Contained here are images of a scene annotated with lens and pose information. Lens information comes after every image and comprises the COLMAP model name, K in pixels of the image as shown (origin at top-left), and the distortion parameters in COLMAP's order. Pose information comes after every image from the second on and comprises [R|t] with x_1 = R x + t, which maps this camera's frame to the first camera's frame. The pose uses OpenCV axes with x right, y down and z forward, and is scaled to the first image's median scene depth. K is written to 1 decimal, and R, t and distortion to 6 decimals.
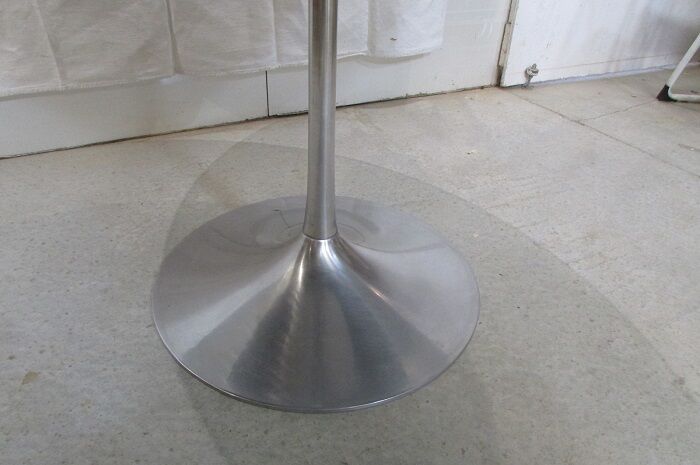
lens RADIAL K [[491.5, 0, 347.4], [0, 491.5, 228.4], [0, 0, 1]] dist [-0.030266, 0.000663]
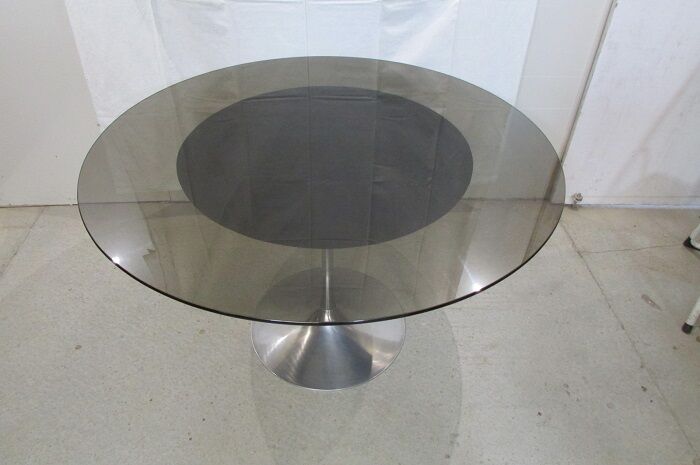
lens RADIAL K [[491.5, 0, 350.5], [0, 491.5, 235.2], [0, 0, 1]] dist [-0.030266, 0.000663]
pose [[0.900669, 0.260748, -0.347573, 0.411488], [-0.223517, 0.964005, 0.143992, -0.365230], [0.372608, -0.052001, 0.926531, -0.542844]]
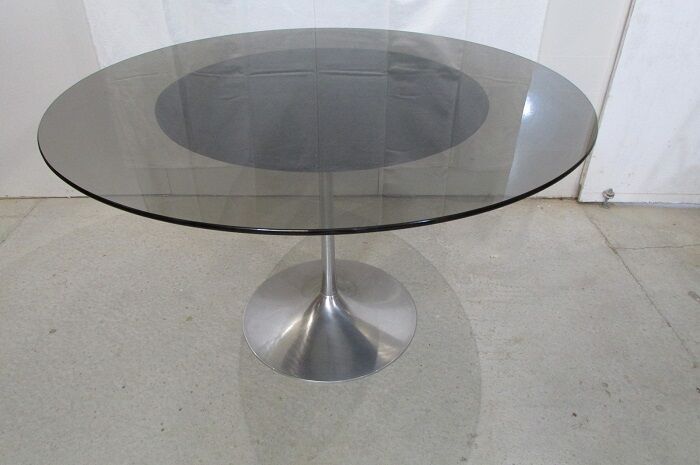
lens RADIAL K [[491.5, 0, 351.5], [0, 491.5, 236.1], [0, 0, 1]] dist [-0.030266, 0.000663]
pose [[0.880693, 0.235113, -0.411220, 0.446428], [-0.232007, 0.970968, 0.058266, -0.194797], [0.412981, 0.044092, 0.909672, -0.412510]]
